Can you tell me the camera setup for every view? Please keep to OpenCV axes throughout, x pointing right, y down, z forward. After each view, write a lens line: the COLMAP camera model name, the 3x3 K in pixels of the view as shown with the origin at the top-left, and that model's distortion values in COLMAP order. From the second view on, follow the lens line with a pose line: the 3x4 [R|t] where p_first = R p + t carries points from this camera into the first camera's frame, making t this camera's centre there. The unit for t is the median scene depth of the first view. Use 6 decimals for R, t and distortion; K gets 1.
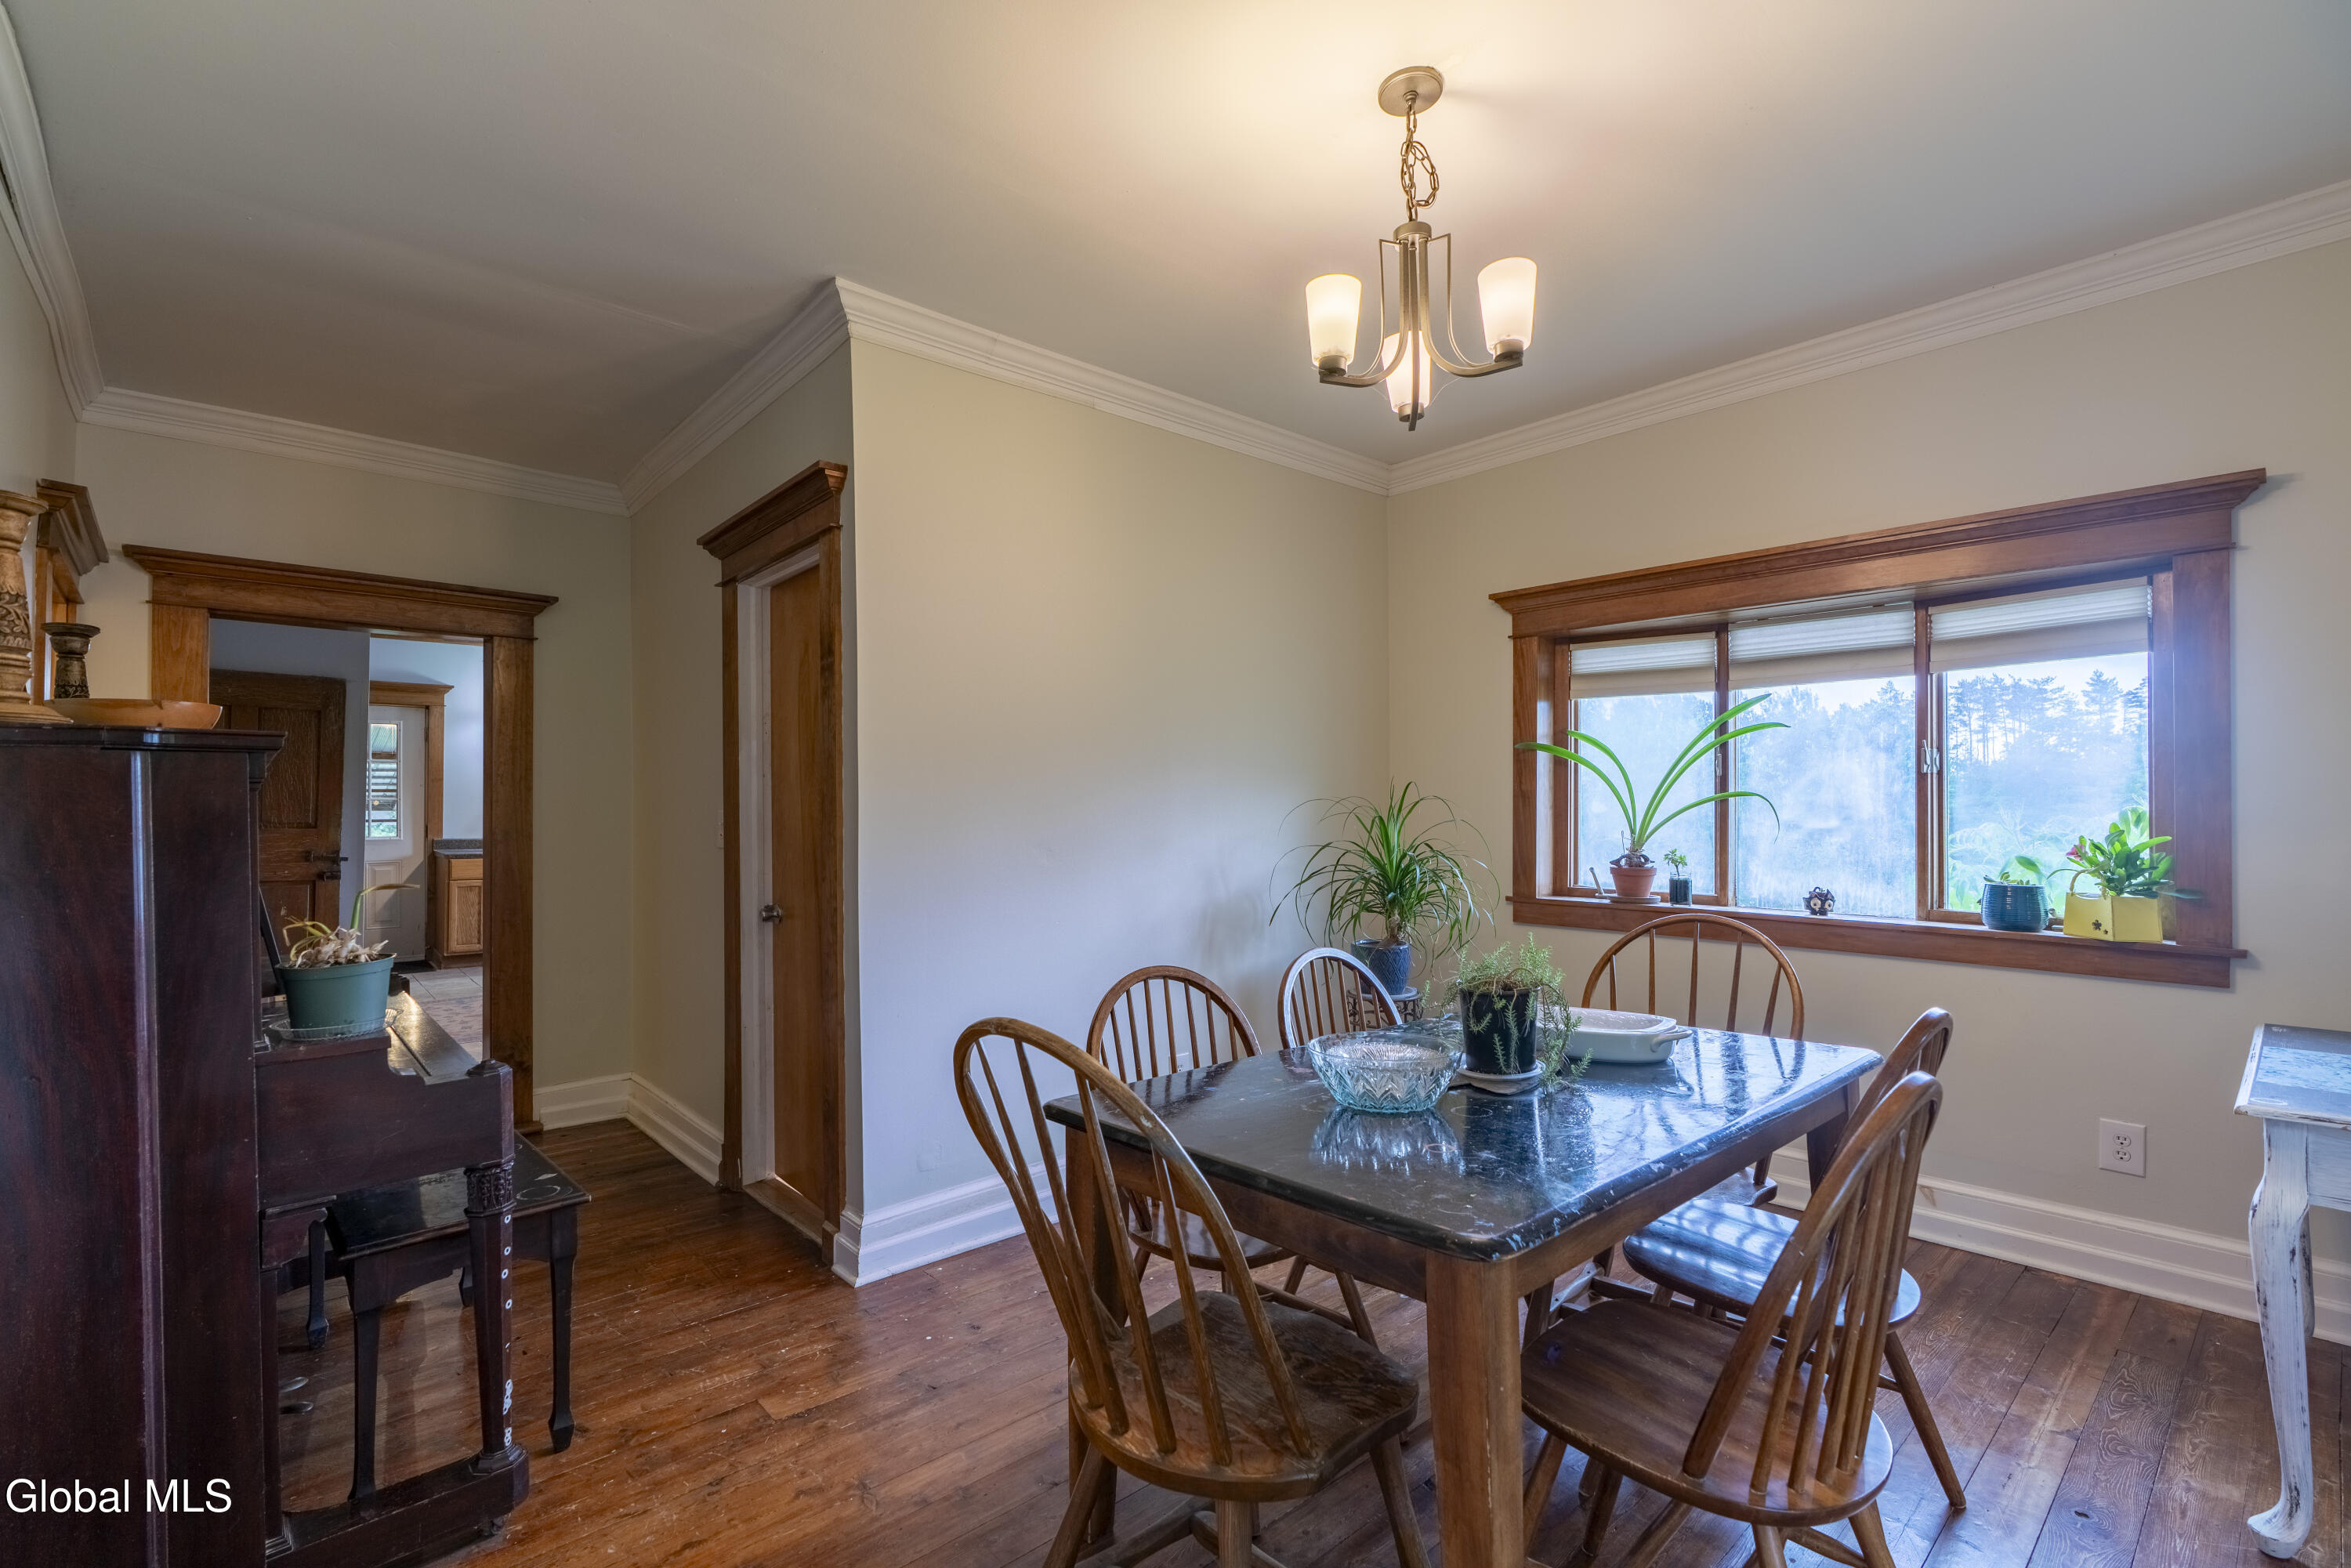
lens RADIAL K [[1041.5, 0, 1171.5], [0, 1041.5, 791.5], [0, 0, 1]] dist [0.001538, 0.000015]
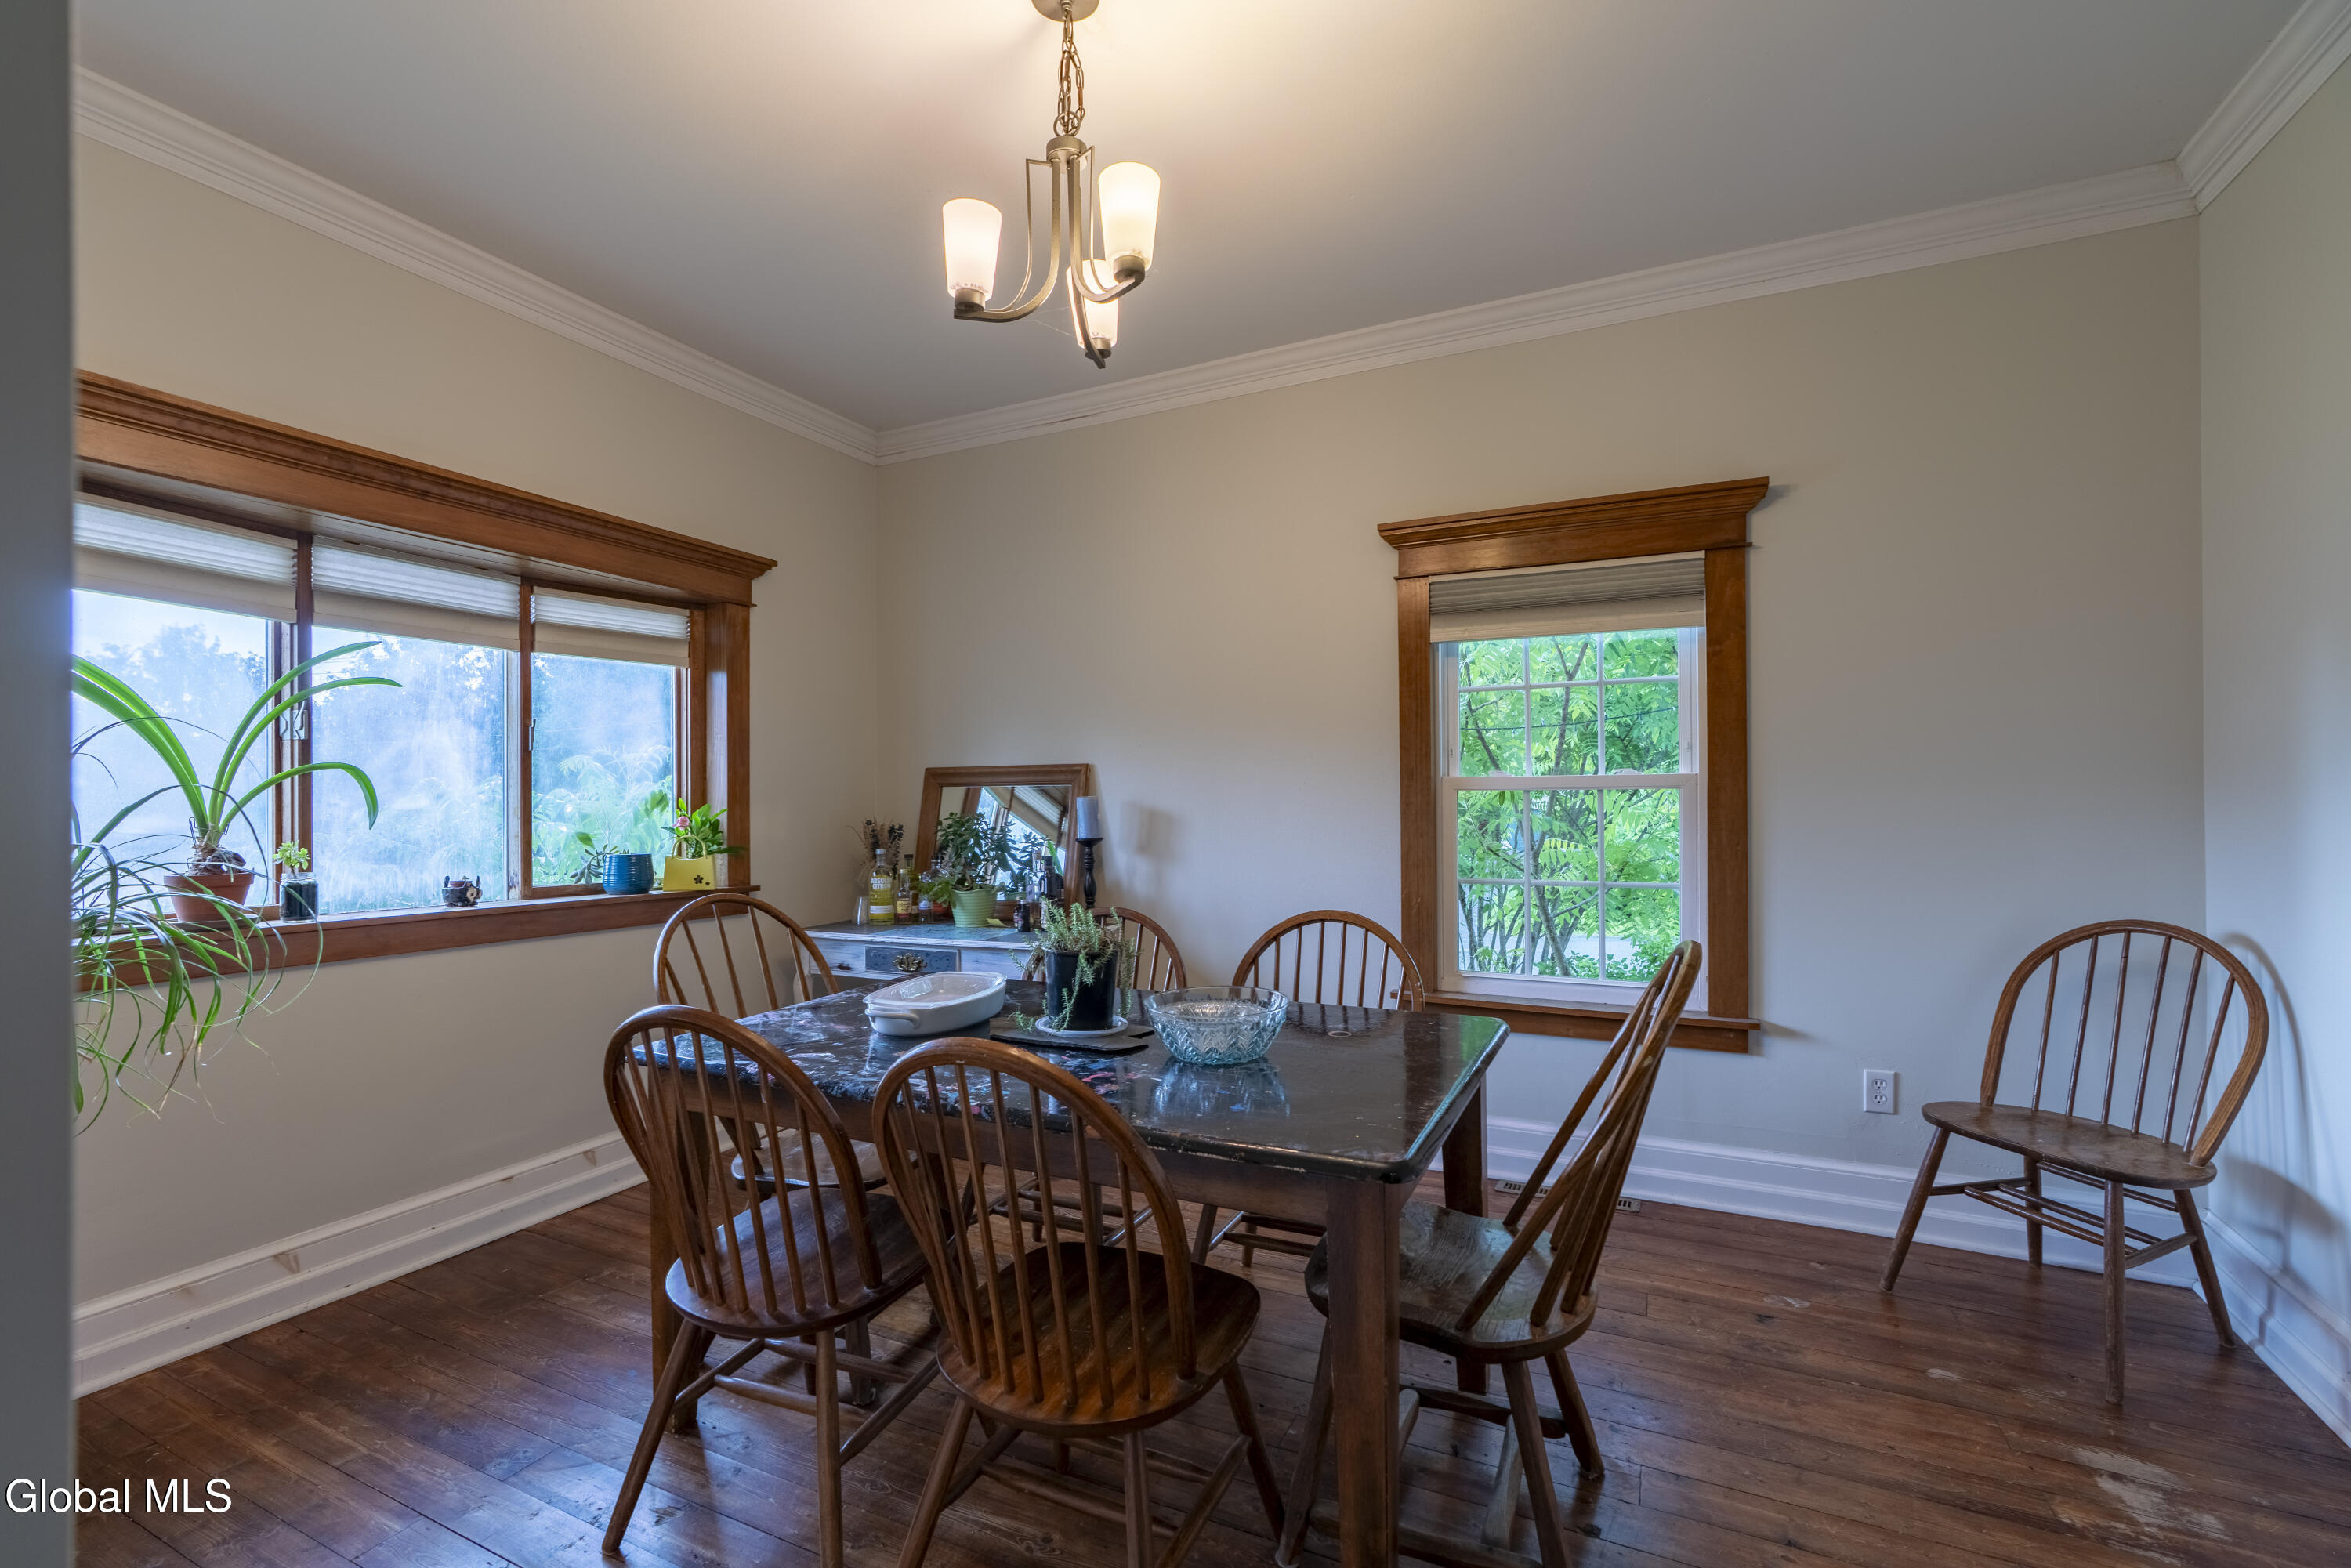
lens RADIAL K [[1041.5, 0, 1175.4], [0, 1041.5, 795.7], [0, 0, 1]] dist [0.001538, 0.000015]
pose [[-0.378972, 0.008761, 0.925367, -0.431375], [-0.007511, 0.999893, -0.012543, 0.032396], [-0.925378, -0.011704, -0.378866, 0.801814]]
